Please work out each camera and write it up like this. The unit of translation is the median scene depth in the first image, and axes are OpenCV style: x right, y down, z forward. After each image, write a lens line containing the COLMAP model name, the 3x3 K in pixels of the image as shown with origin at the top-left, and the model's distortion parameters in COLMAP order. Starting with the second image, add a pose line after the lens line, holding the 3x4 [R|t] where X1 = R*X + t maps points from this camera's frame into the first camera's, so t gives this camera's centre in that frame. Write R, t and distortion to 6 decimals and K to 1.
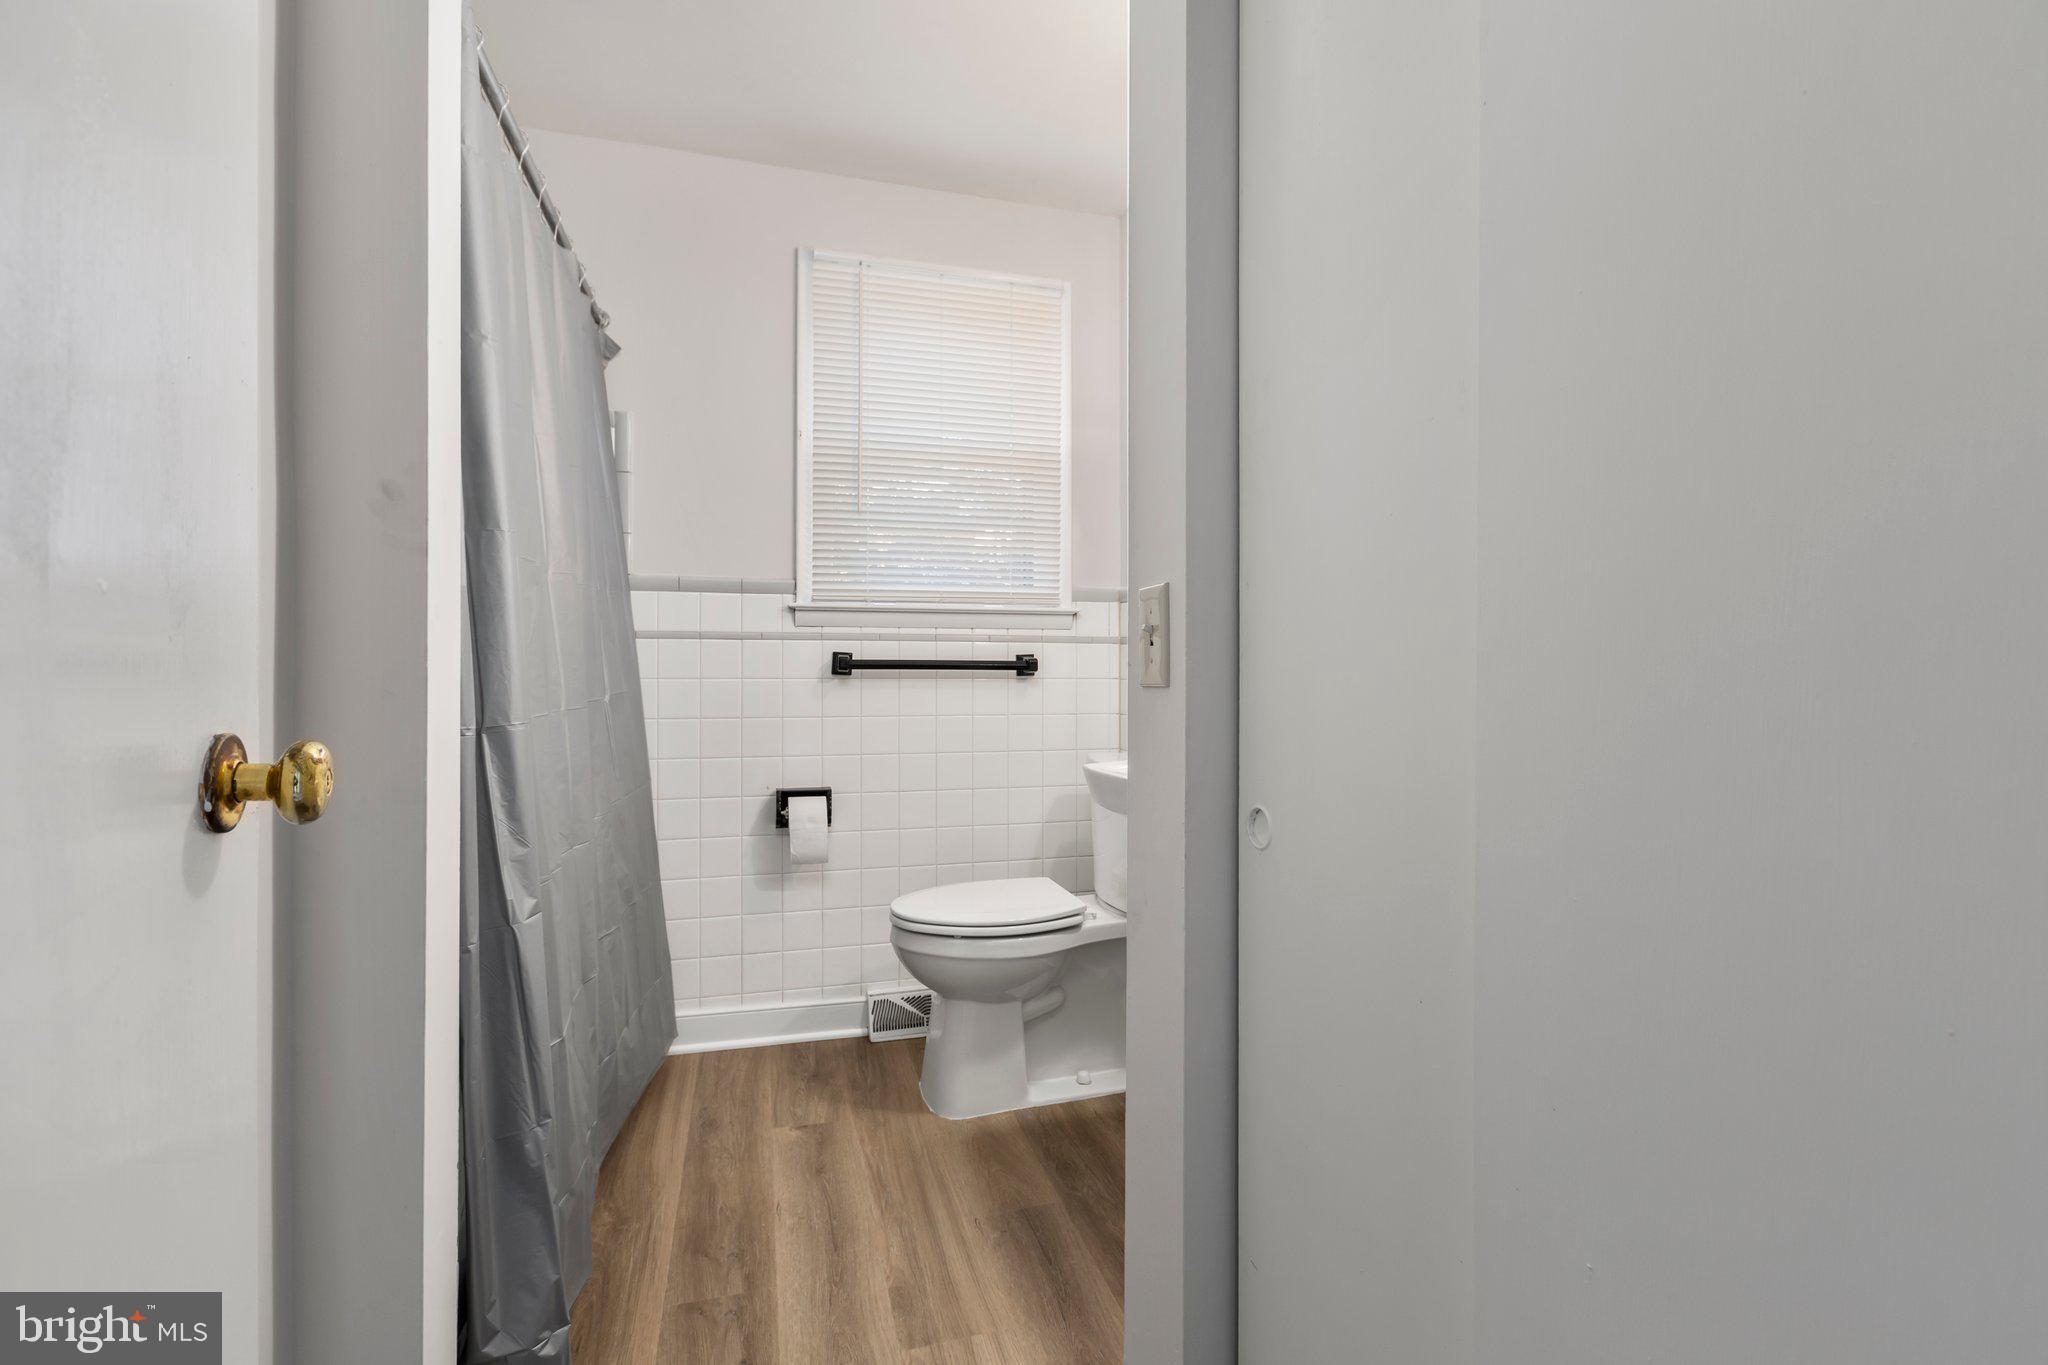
lens RADIAL K [[917.6, 0, 1023.5], [0, 917.6, 679.2], [0, 0, 1]] dist [0.008571, -0.003761]
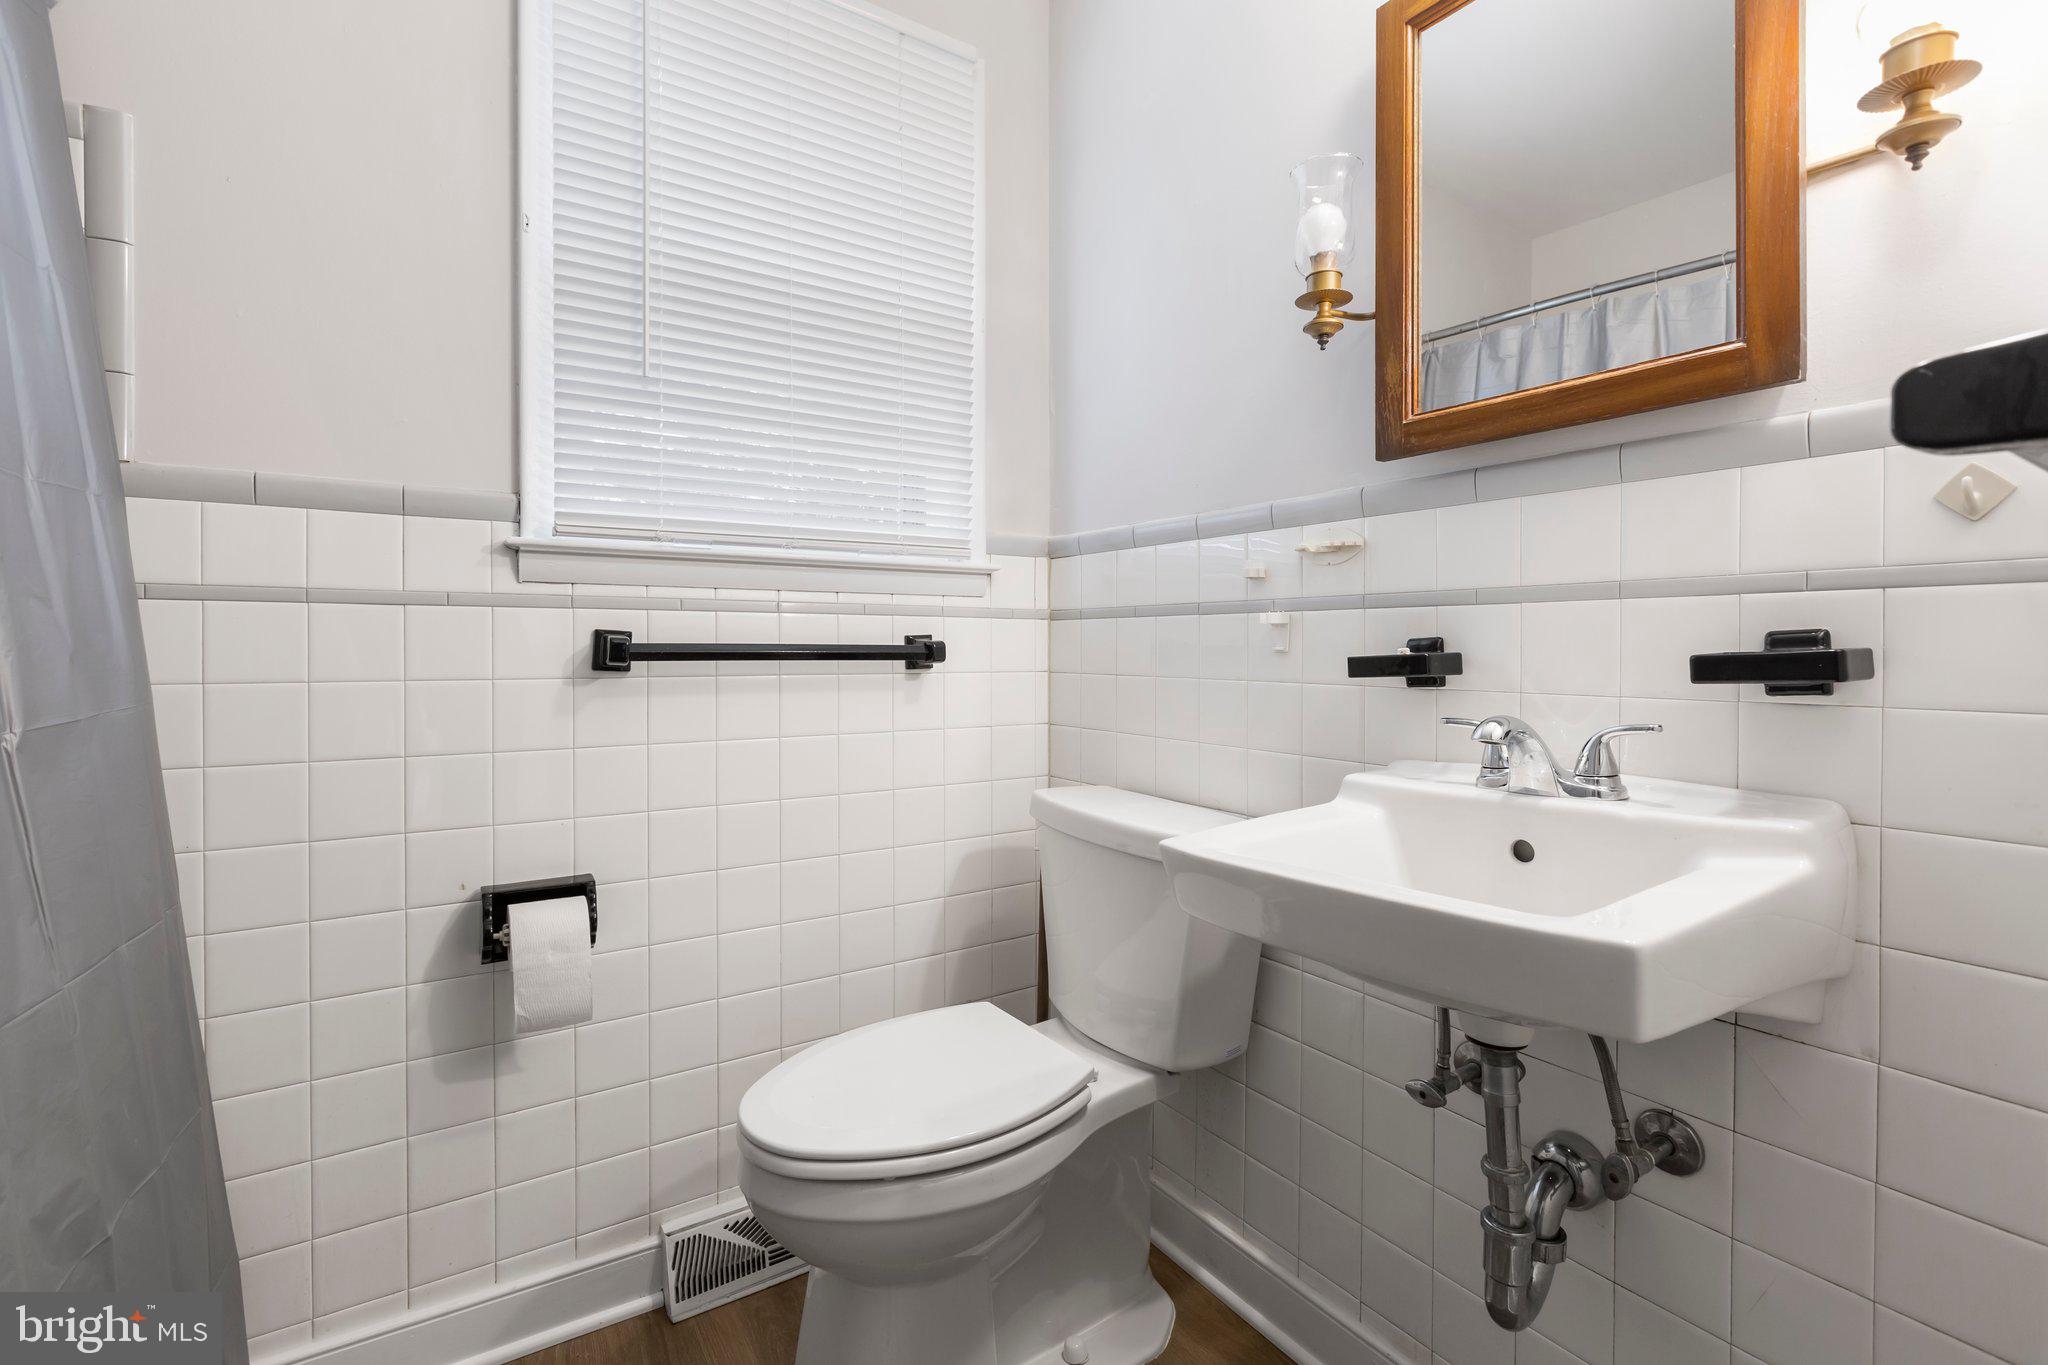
lens RADIAL K [[917.6, 0, 1015.8], [0, 917.6, 661.6], [0, 0, 1]] dist [0.008571, -0.003761]
pose [[0.956779, -0.006042, 0.290753, -0.126220], [0.005229, 0.999980, 0.003573, -0.011273], [-0.290769, -0.001898, 0.956791, 0.398224]]
